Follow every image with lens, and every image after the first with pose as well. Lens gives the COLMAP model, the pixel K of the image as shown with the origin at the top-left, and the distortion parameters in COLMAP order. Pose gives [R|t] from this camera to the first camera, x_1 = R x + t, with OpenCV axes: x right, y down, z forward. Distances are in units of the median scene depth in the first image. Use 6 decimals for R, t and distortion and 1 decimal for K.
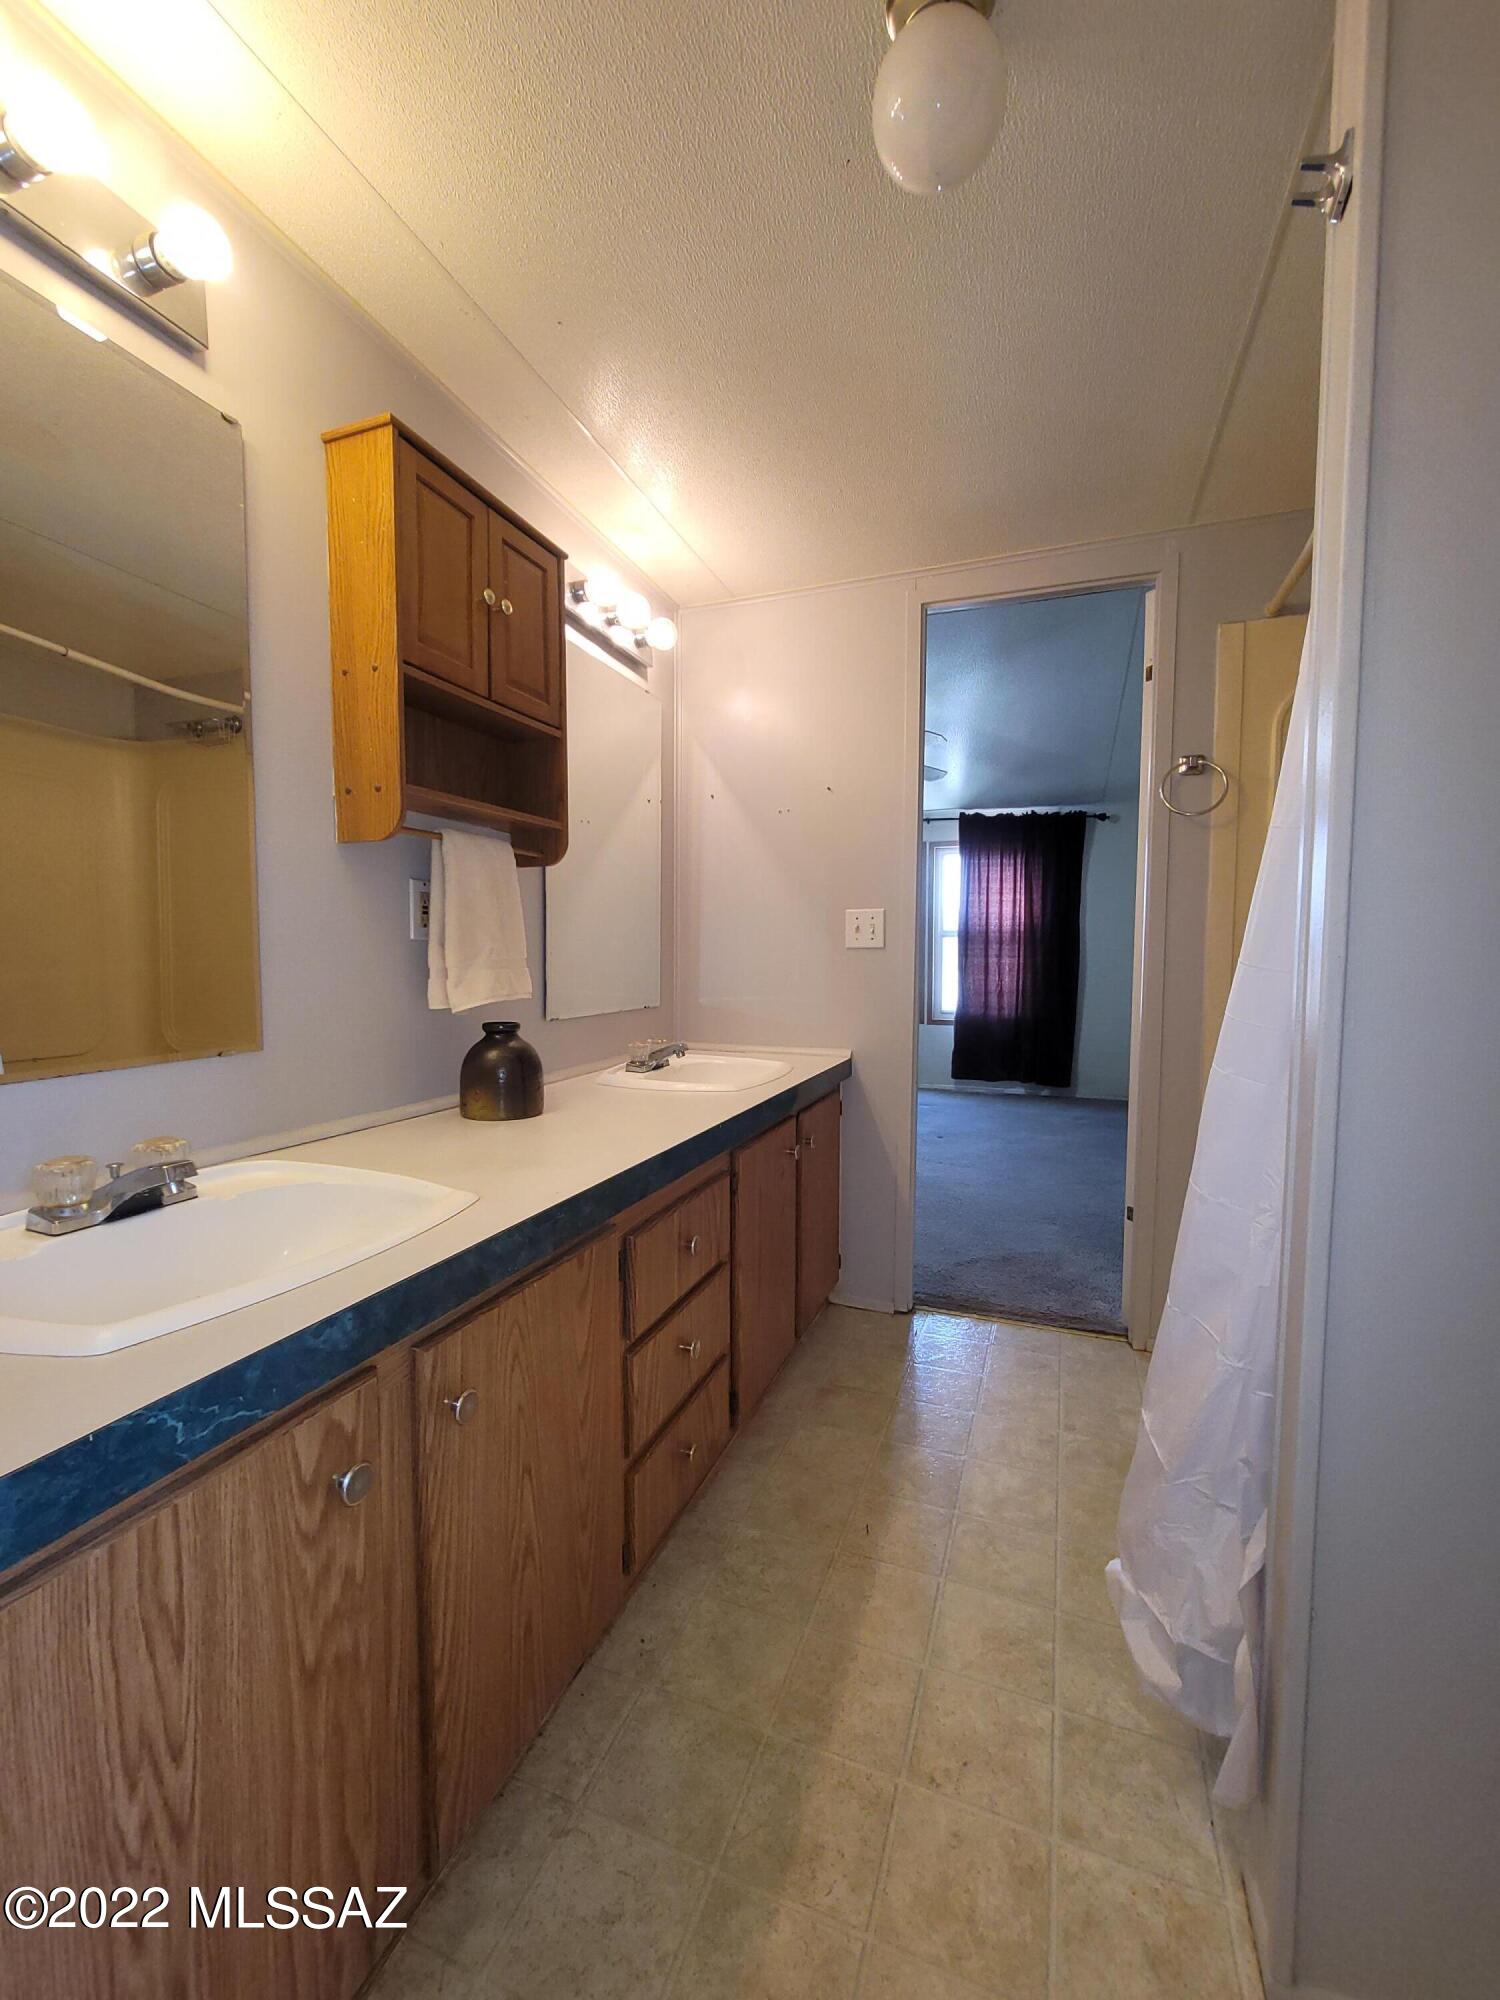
lens RADIAL K [[824.6, 0, 756.8], [0, 824.6, 999.5], [0, 0, 1]] dist [0.003984, 0.001510]
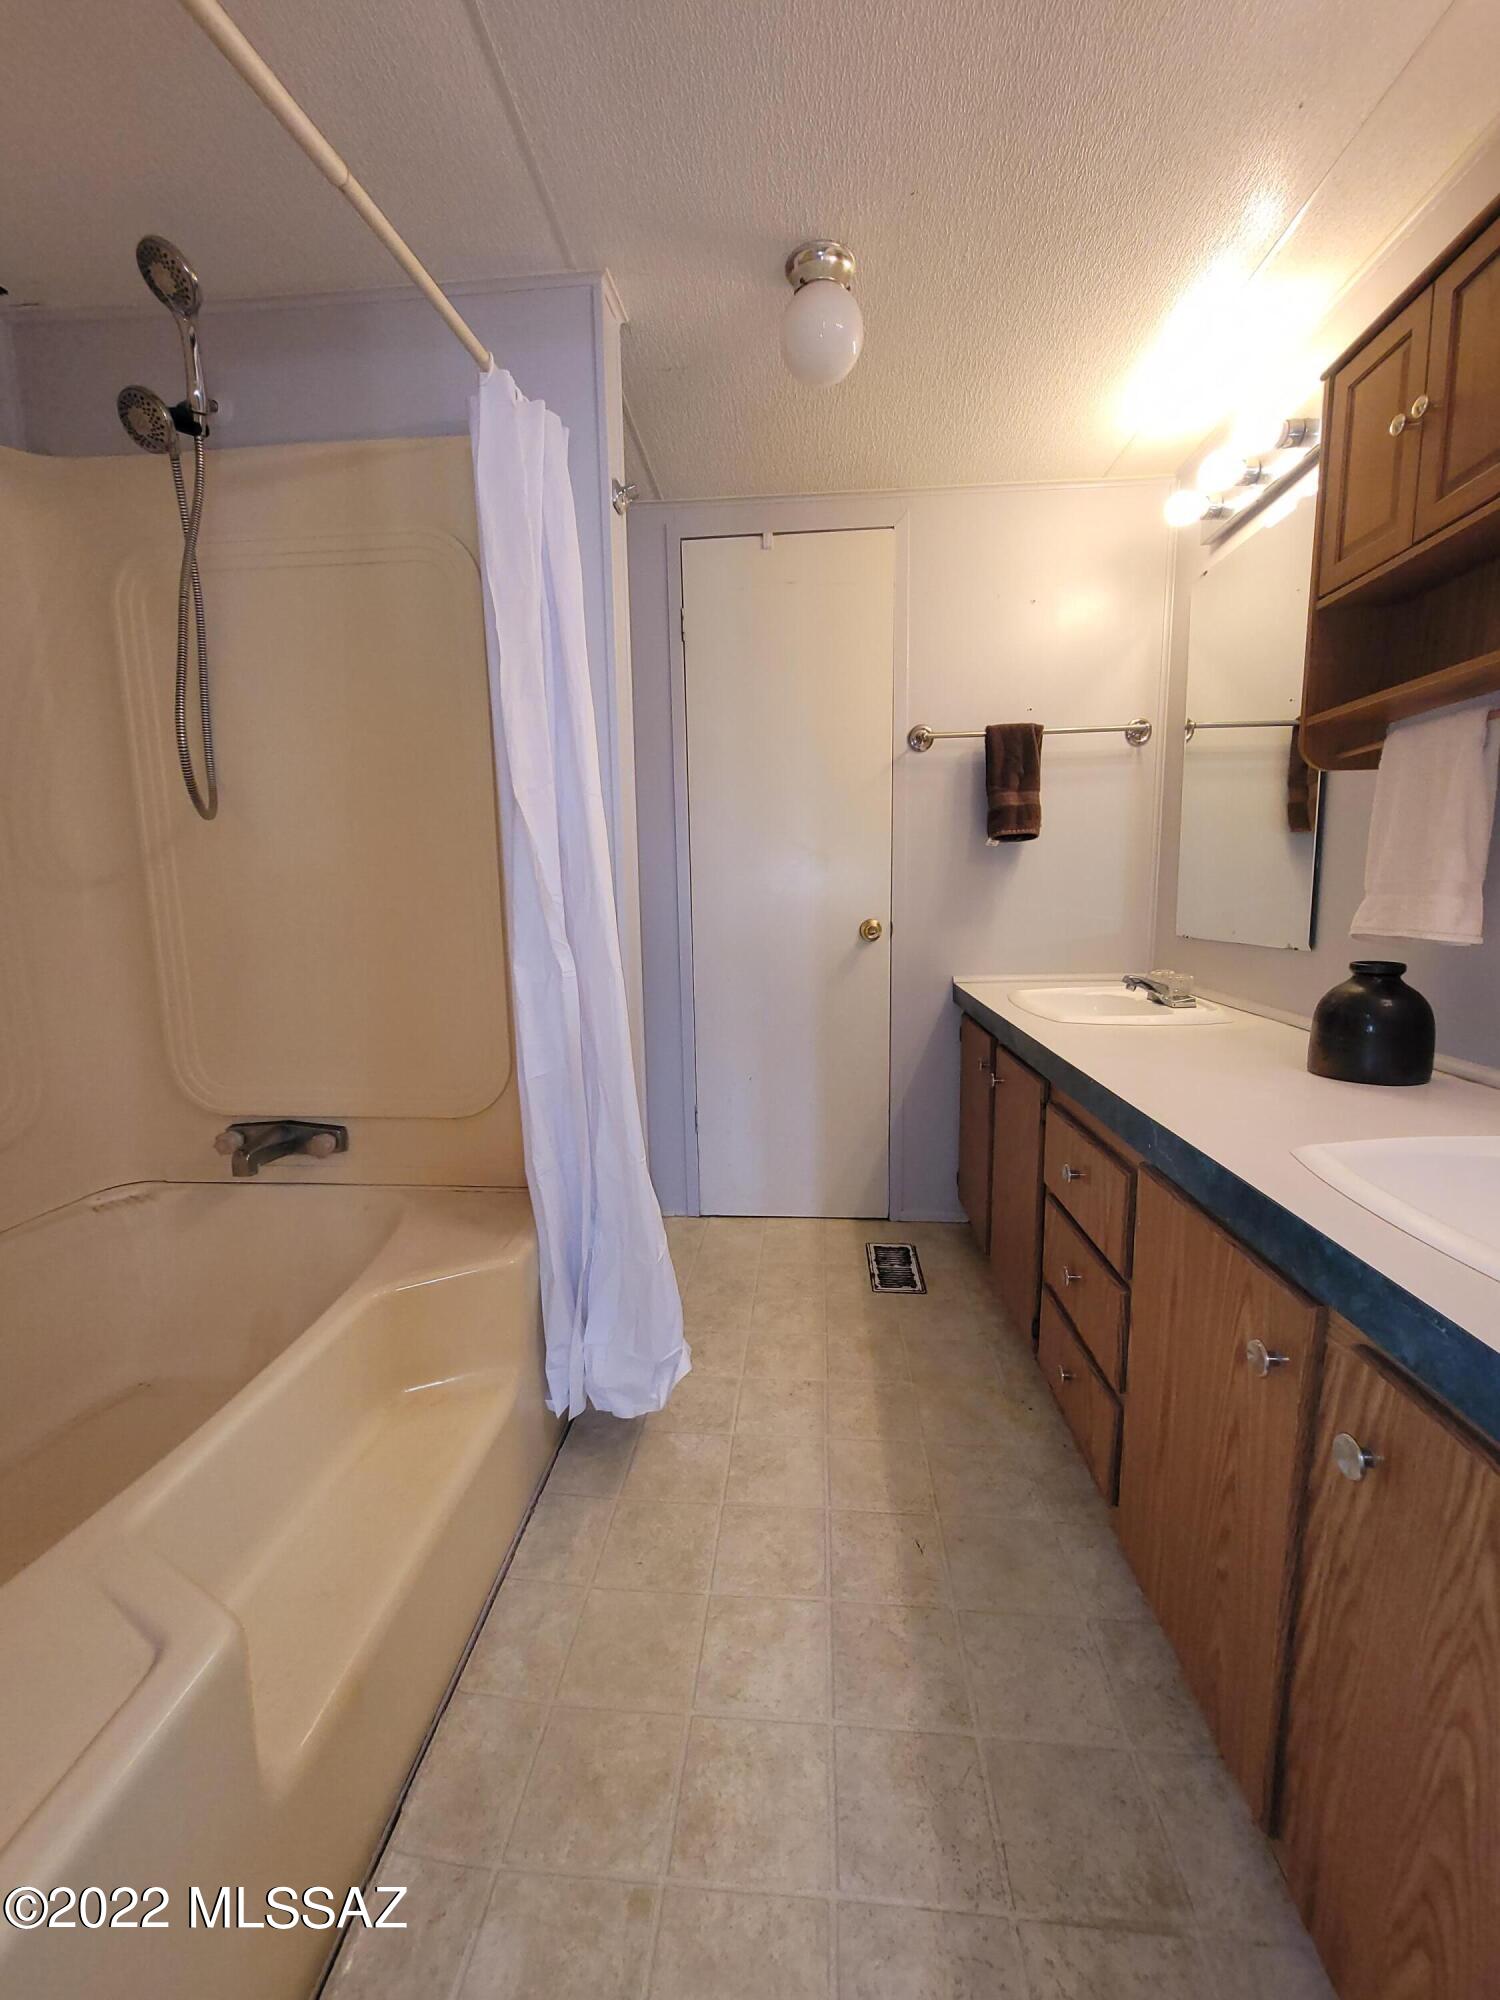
lens RADIAL K [[824.6, 0, 748.6], [0, 824.6, 998.2], [0, 0, 1]] dist [0.003984, 0.001510]
pose [[-0.961229, 0.049344, -0.271299, 0.611055], [-0.003754, 0.981426, 0.191804, -0.115913], [0.275724, 0.185386, -0.943190, 1.973614]]
